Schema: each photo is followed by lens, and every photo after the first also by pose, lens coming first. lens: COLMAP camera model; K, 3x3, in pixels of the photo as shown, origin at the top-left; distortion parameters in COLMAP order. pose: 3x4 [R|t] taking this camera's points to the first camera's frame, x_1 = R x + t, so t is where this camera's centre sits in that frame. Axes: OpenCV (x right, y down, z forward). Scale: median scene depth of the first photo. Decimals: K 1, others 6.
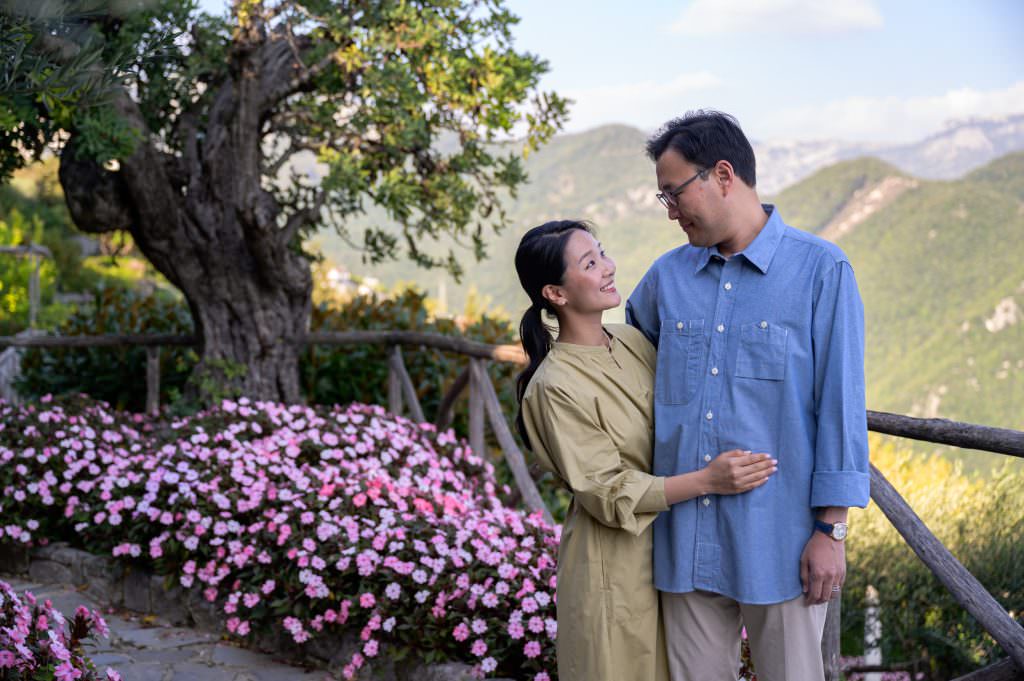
lens RADIAL K [[1471.1, 0, 512.0], [0, 1471.1, 340.5], [0, 0, 1]] dist [0.004476, 0.017487]
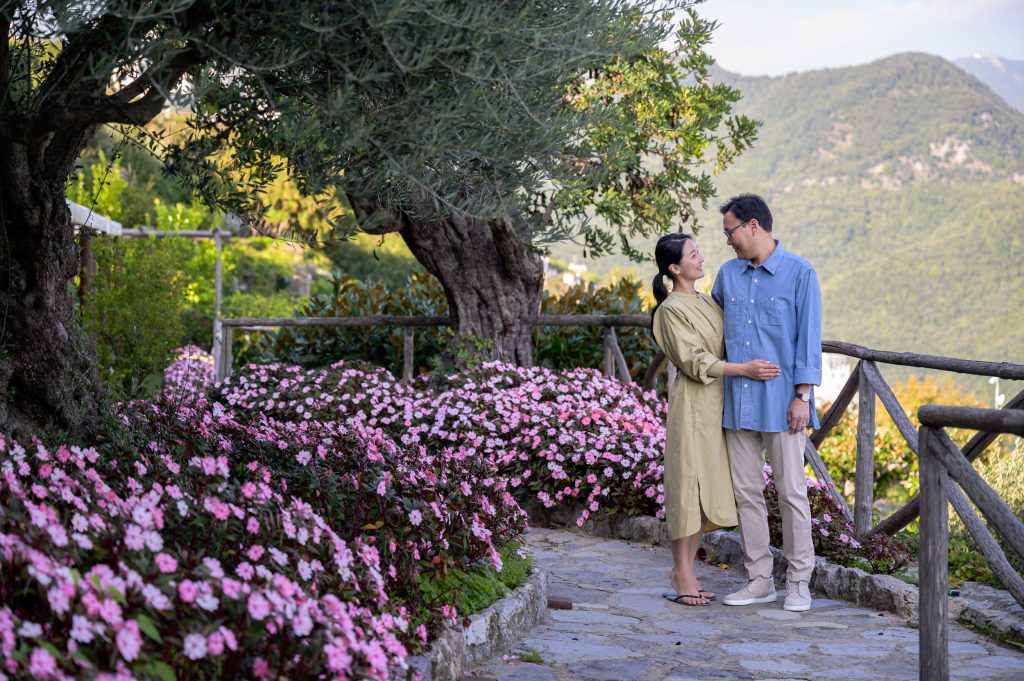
lens RADIAL K [[1818.4, 0, 502.4], [0, 1818.4, 336.5], [0, 0, 1]] dist [0.004501, 0.074617]
pose [[0.990426, 0.008335, -0.137792, 0.055015], [-0.008700, 0.999960, -0.002045, 0.022856], [0.137770, 0.003224, 0.990459, -0.703230]]
